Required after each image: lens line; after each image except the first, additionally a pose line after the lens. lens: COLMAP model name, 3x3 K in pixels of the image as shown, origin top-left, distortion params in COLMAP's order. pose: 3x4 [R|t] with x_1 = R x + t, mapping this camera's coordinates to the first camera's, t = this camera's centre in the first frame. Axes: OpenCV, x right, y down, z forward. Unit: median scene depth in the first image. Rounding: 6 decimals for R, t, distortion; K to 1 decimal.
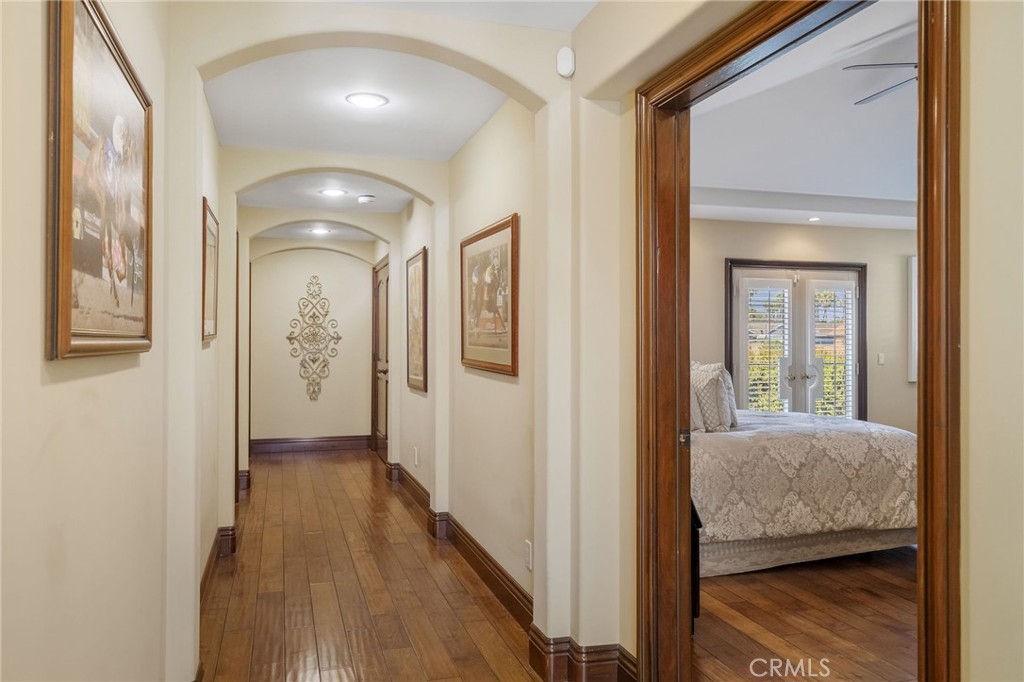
lens RADIAL K [[753.0, 0, 512.0], [0, 753.0, 341.0], [0, 0, 1]] dist [0.038923, -0.001103]
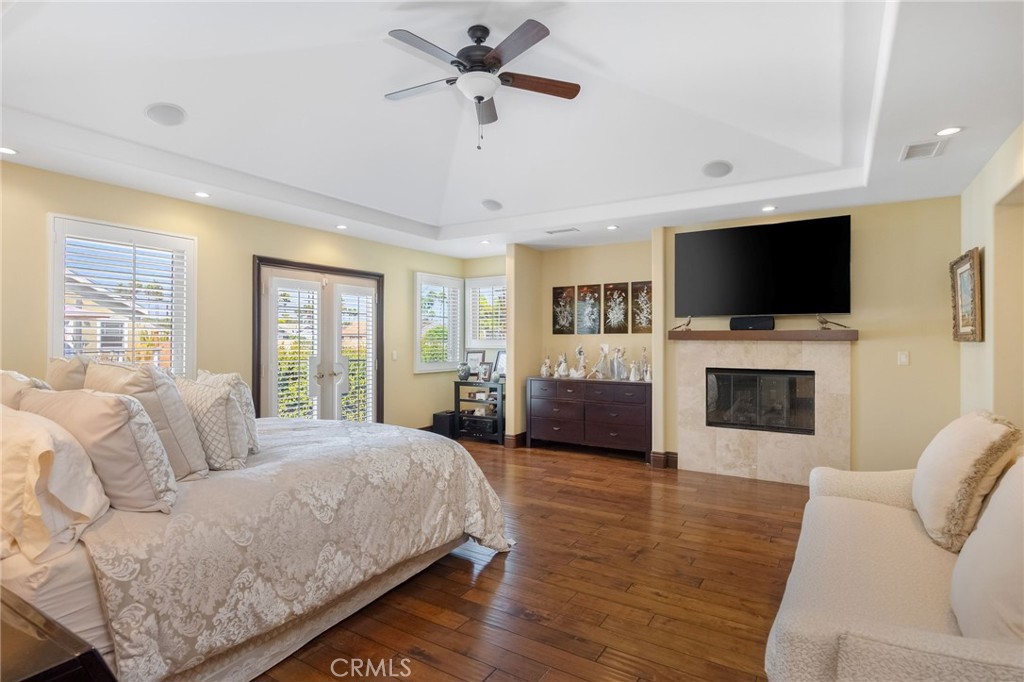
lens RADIAL K [[528.4, 0, 512.0], [0, 528.4, 341.0], [0, 0, 1]] dist [-0.001641, 0.000064]
pose [[0.757242, -0.000223, 0.653134, 0.129403], [-0.004707, 0.999972, 0.005799, -0.007243], [-0.653117, -0.007465, 0.757220, 0.382531]]
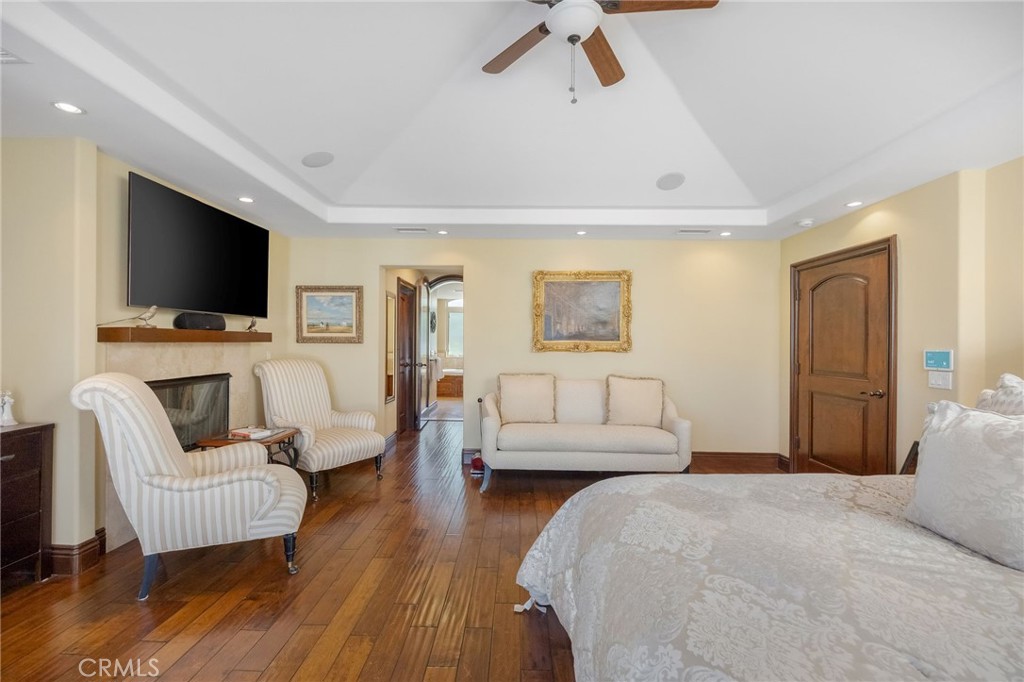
lens RADIAL K [[467.0, 0, 512.0], [0, 467.0, 341.0], [0, 0, 1]] dist [-0.000111, -0.000024]
pose [[-0.949475, -0.005514, 0.313795, 0.333468], [-0.007978, 0.999947, -0.006570, -0.006210], [-0.313742, -0.008741, -0.949468, 1.059026]]
